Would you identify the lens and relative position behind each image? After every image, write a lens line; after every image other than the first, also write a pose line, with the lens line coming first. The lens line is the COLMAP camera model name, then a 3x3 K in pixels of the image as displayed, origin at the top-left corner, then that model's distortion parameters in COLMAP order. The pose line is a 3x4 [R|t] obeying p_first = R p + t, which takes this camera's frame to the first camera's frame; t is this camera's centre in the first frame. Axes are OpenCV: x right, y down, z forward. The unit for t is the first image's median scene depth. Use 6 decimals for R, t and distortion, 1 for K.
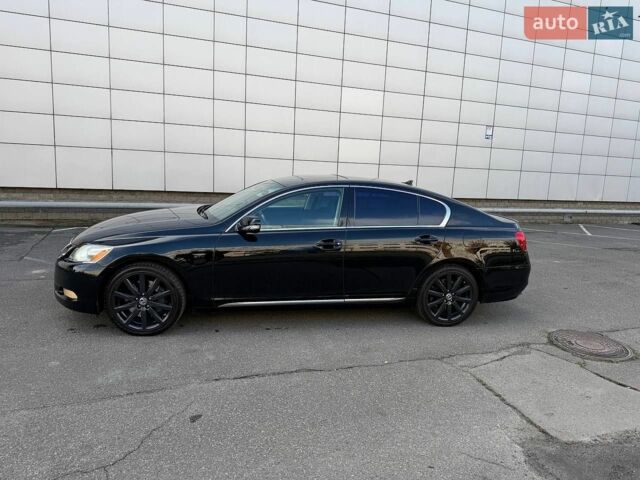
lens RADIAL K [[447.5, 0, 320.0], [0, 447.5, 240.0], [0, 0, 1]] dist [0.008733, -0.001346]
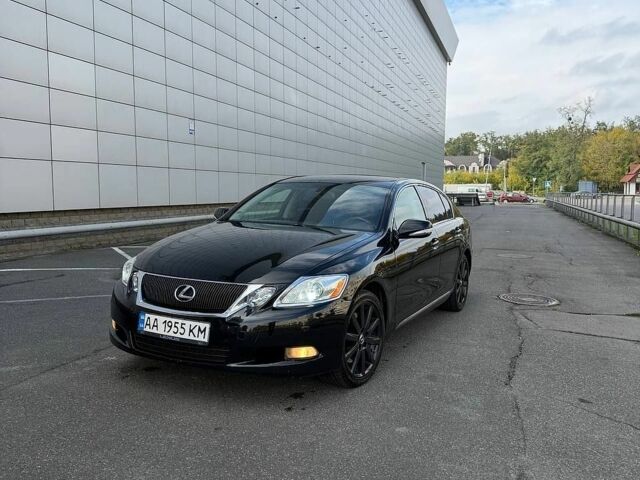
lens RADIAL K [[611.7, 0, 299.6], [0, 611.7, 240.8], [0, 0, 1]] dist [0.018671, -0.003041]
pose [[0.635968, -0.102635, 0.764860, -1.121206], [0.138139, 0.990249, 0.018019, -0.056432], [-0.759252, 0.094197, 0.643944, 0.354361]]
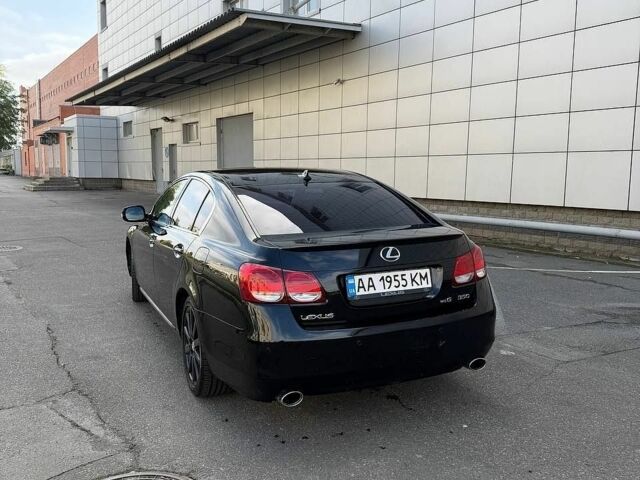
lens RADIAL K [[611.7, 0, 299.6], [0, 611.7, 240.8], [0, 0, 1]] dist [0.018671, -0.003041]
pose [[0.183731, 0.067477, -0.980658, 1.179429], [-0.155078, 0.987137, 0.038868, -0.071181], [0.970667, 0.144938, 0.191832, 0.999907]]
